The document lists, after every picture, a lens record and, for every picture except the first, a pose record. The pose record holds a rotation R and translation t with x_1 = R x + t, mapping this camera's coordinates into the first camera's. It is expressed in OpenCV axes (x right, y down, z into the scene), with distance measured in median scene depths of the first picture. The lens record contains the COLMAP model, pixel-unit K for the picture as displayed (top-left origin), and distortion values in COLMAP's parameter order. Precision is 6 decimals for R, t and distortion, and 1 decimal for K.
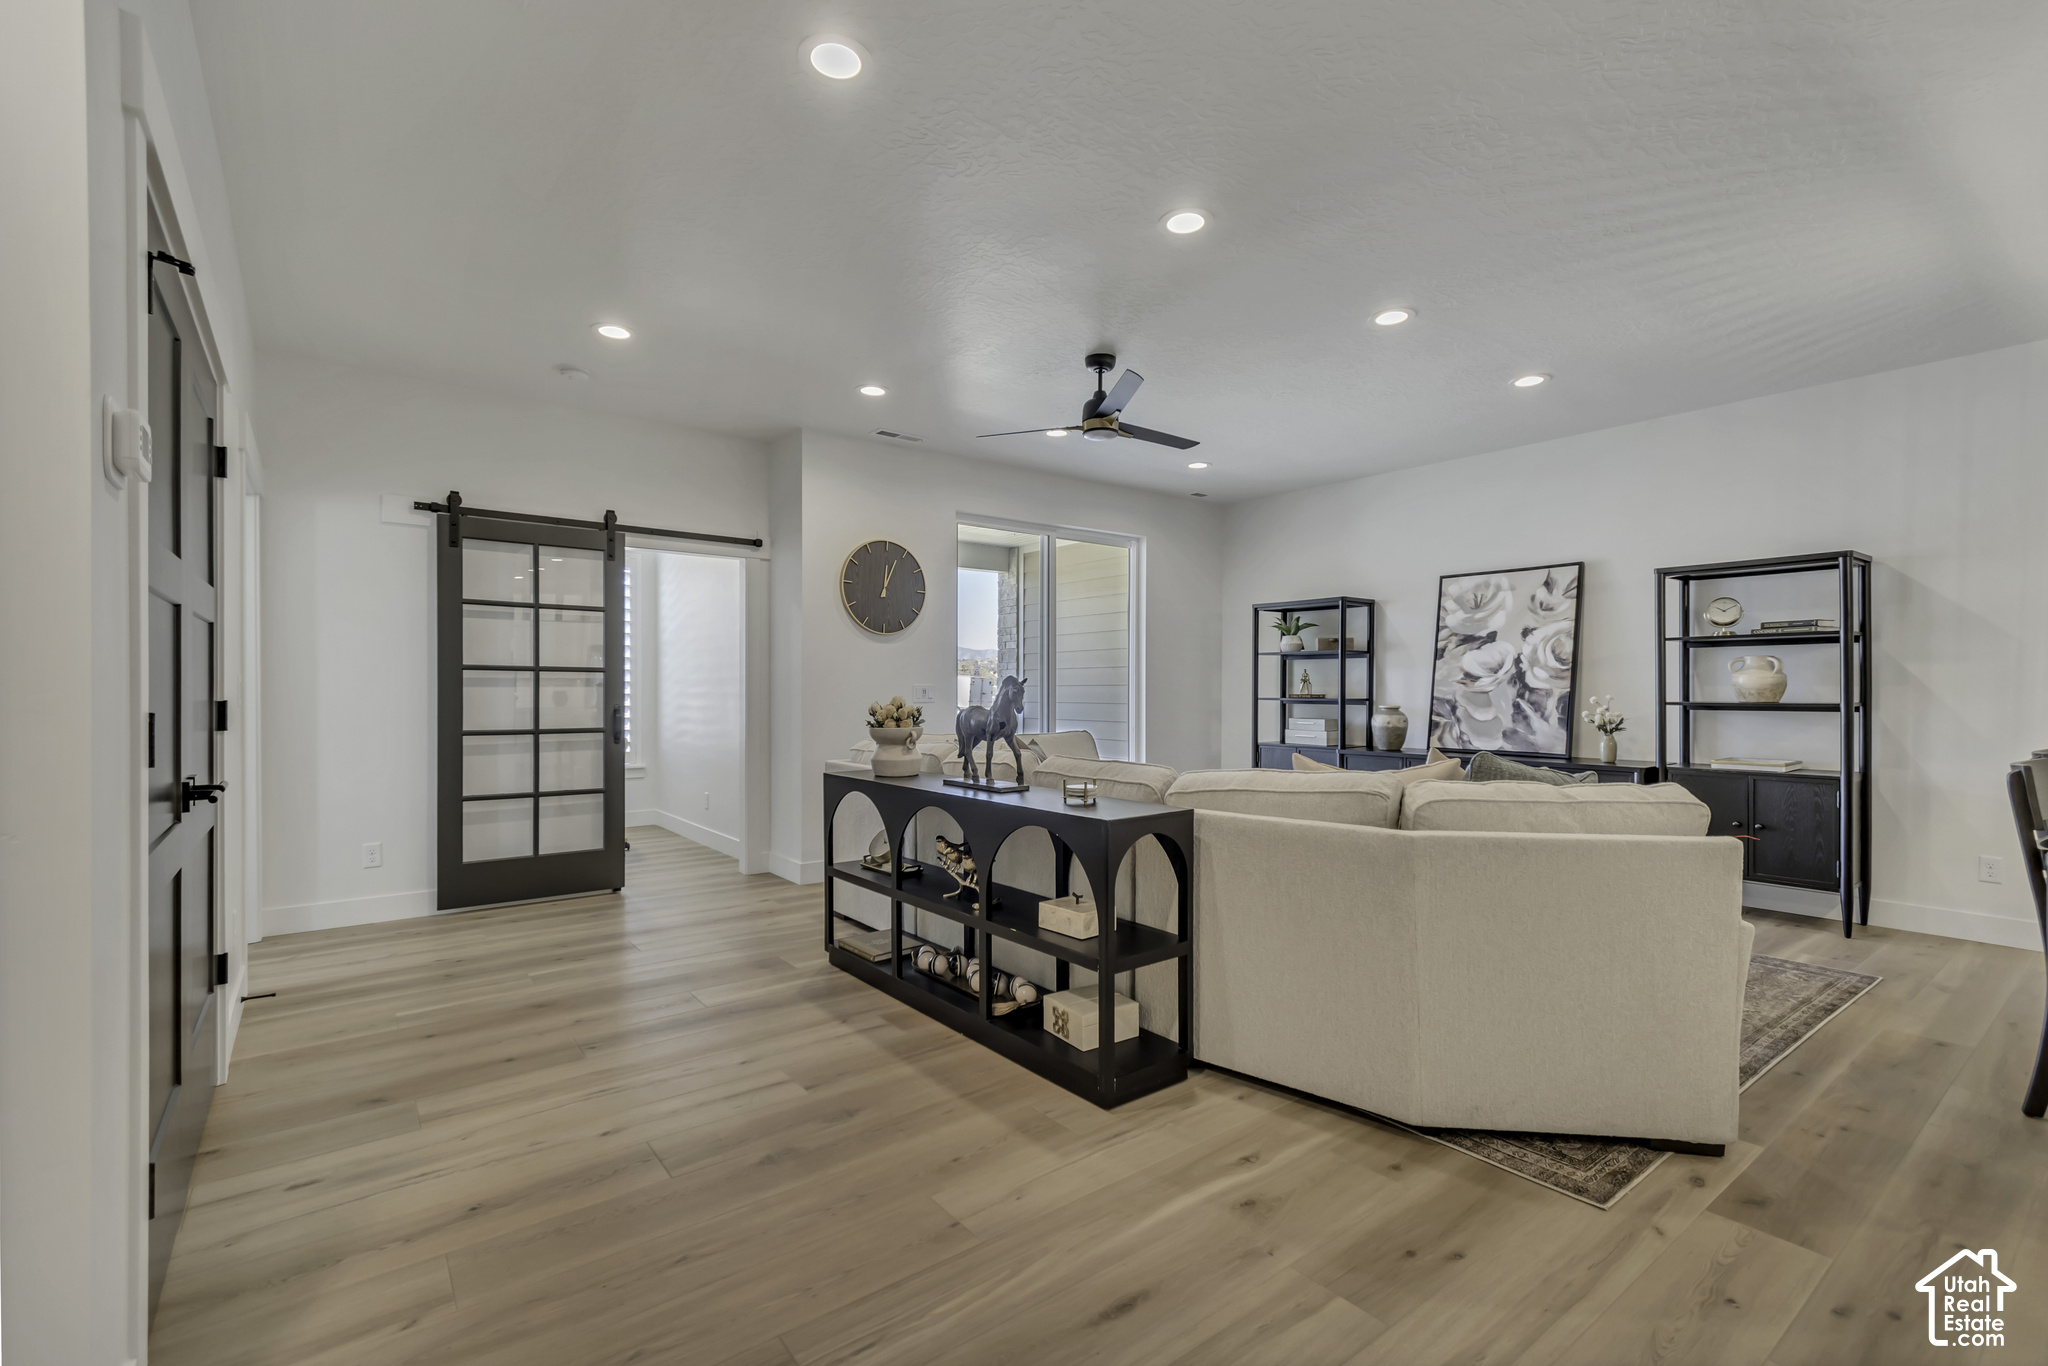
lens RADIAL K [[895.9, 0, 1030.7], [0, 895.9, 690.5], [0, 0, 1]] dist [0.001387, 0.000054]
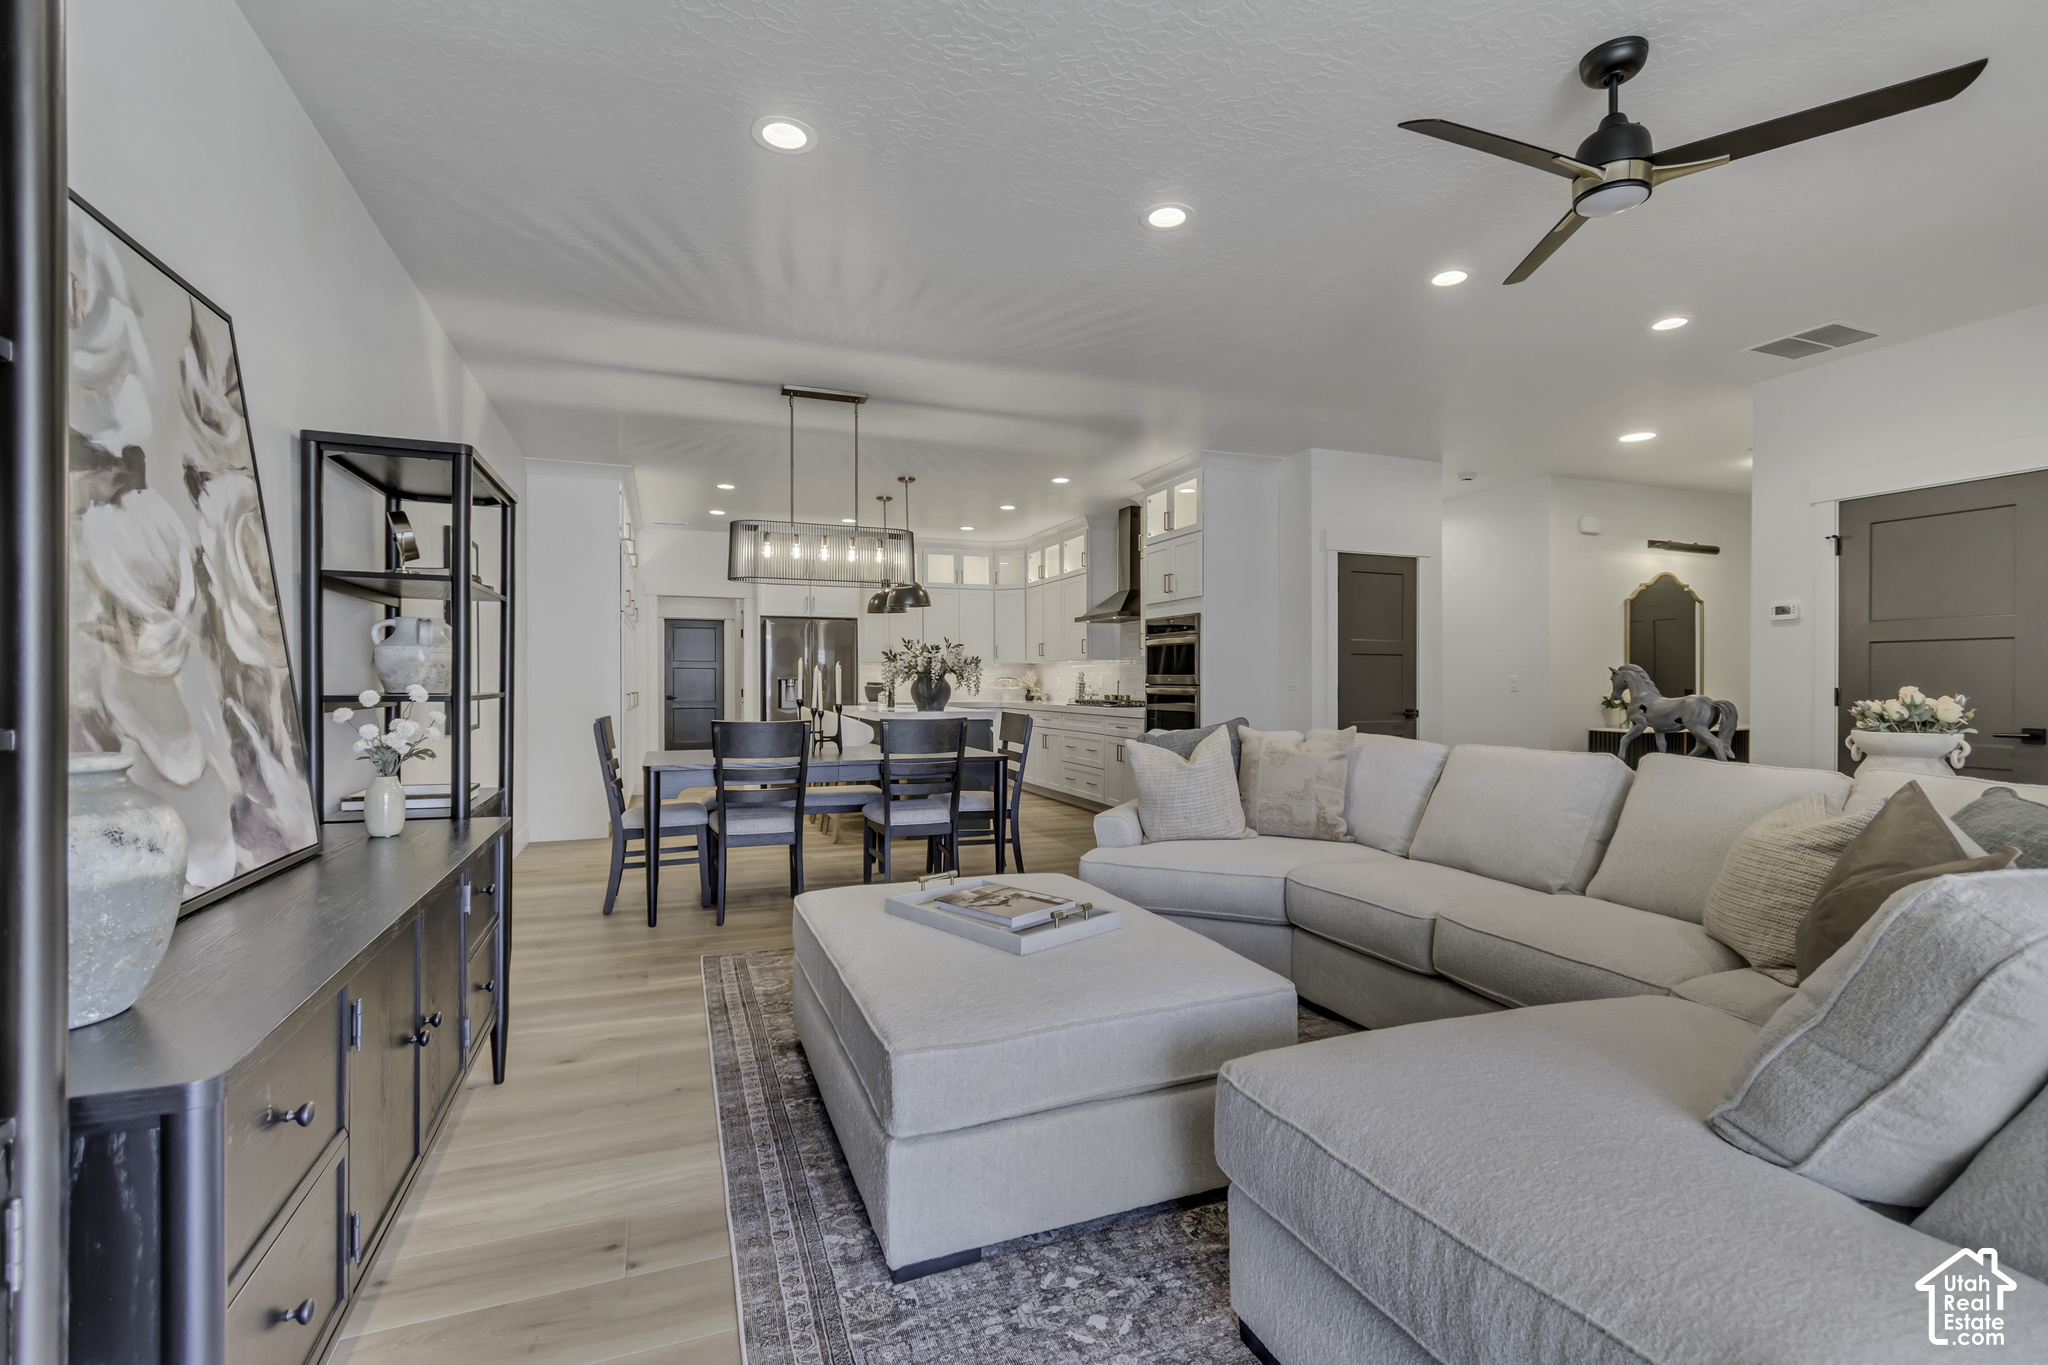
lens RADIAL K [[895.9, 0, 1030.7], [0, 895.9, 690.0], [0, 0, 1]] dist [0.001387, 0.000054]
pose [[-0.961129, -0.005450, 0.276045, 0.199296], [-0.002875, 0.999949, 0.009733, 0.002451], [-0.276084, 0.008561, -0.961095, 1.234900]]
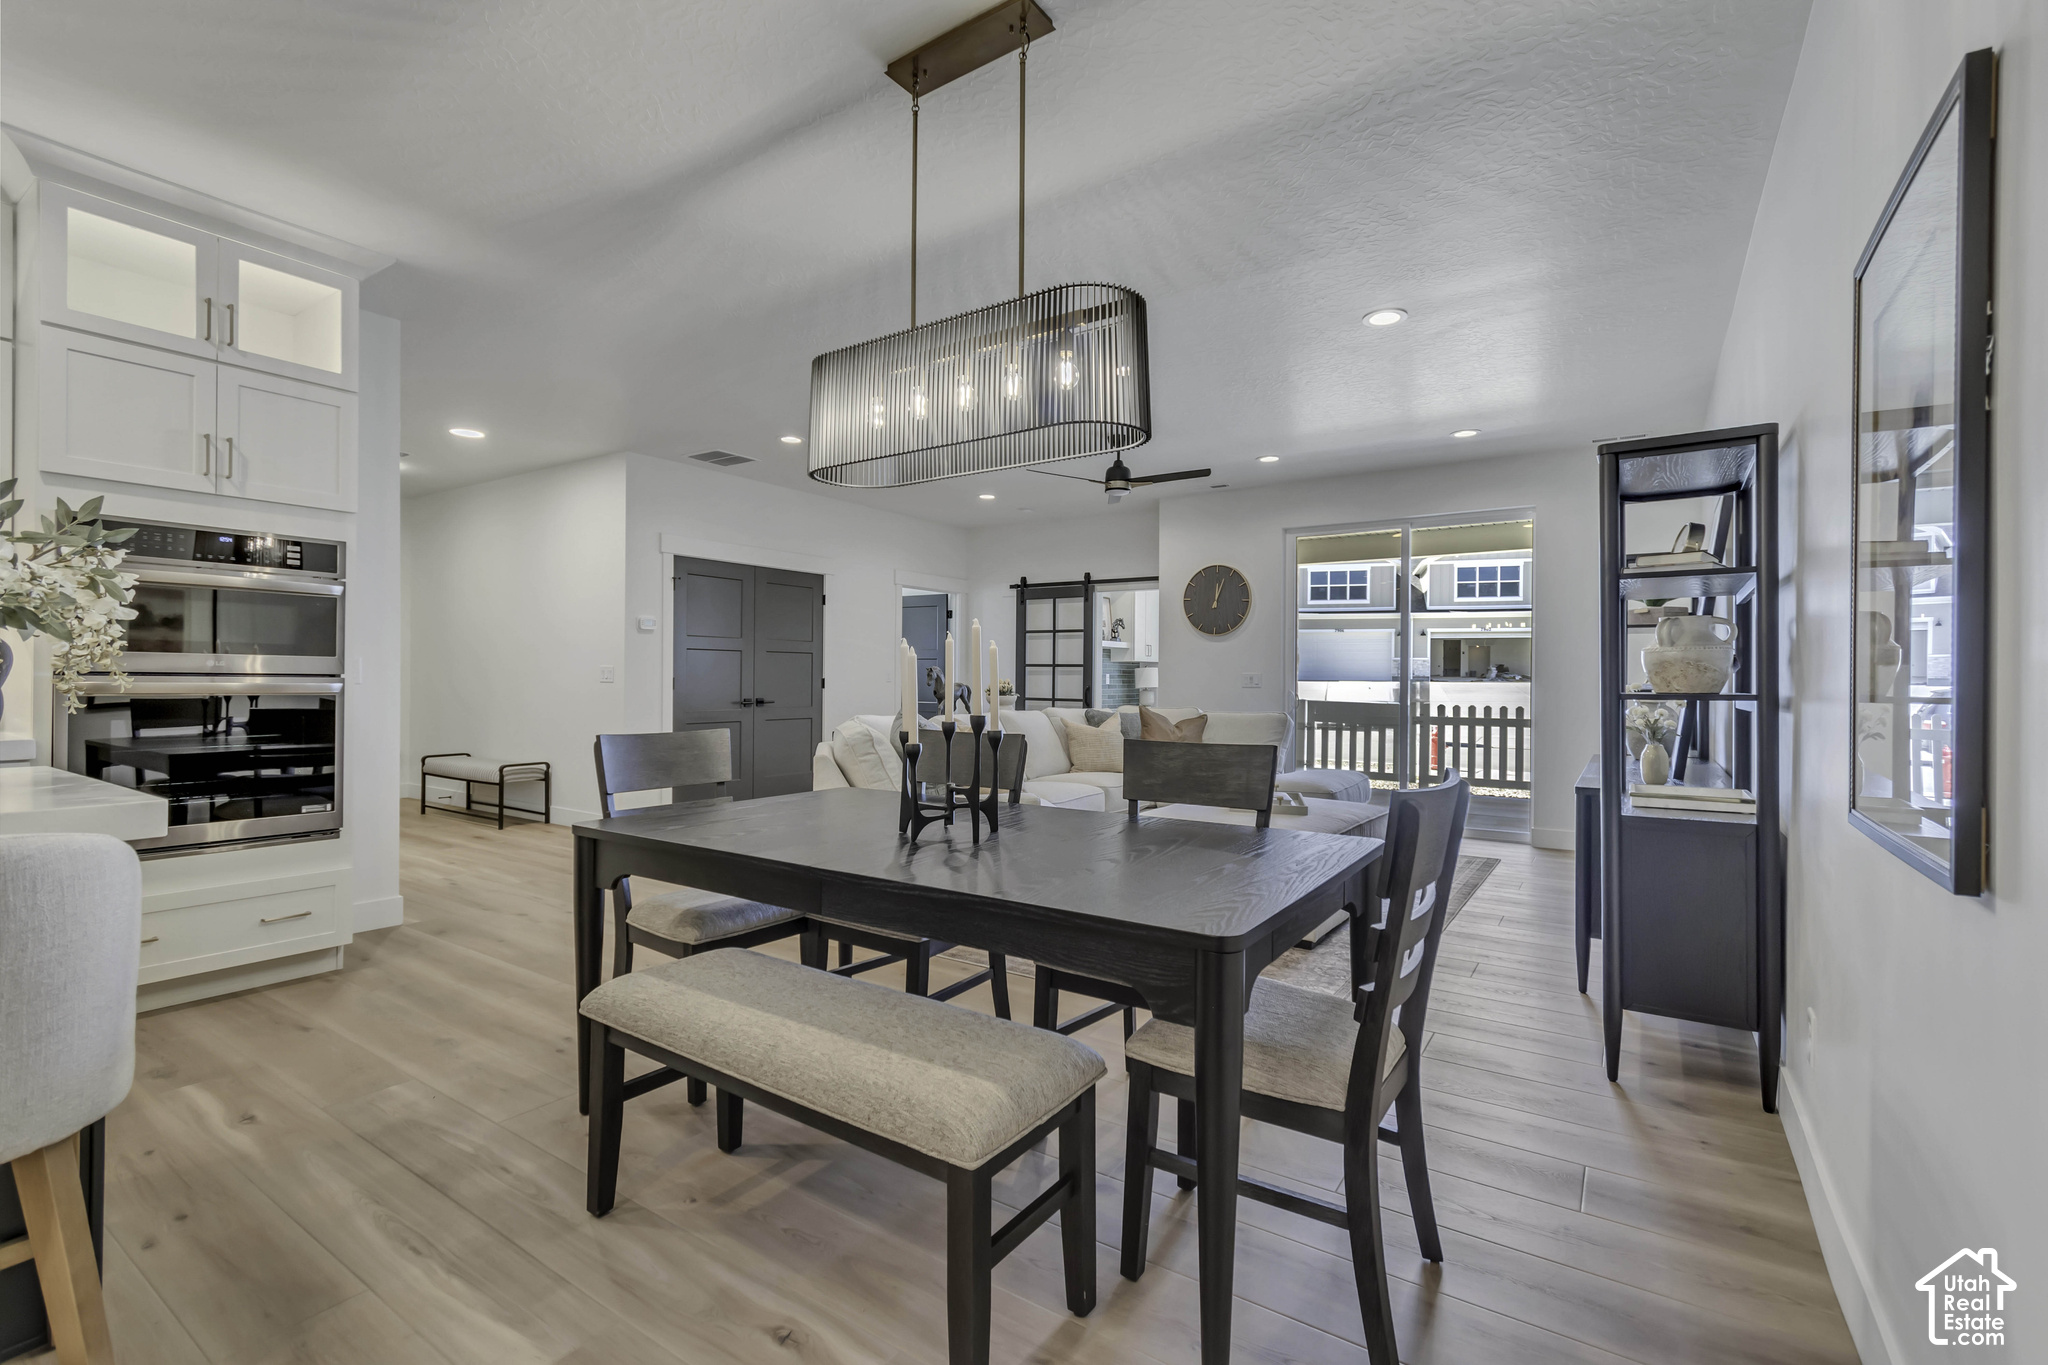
lens RADIAL K [[904.3, 0, 1024.0], [0, 904.3, 682.5], [0, 0, 1]] dist [-0.000171, -0.000120]
pose [[0.303065, 0.003916, -0.952962, 1.050005], [-0.007747, 0.999969, 0.001646, 0.007150], [0.952938, 0.006883, 0.303086, 0.329762]]
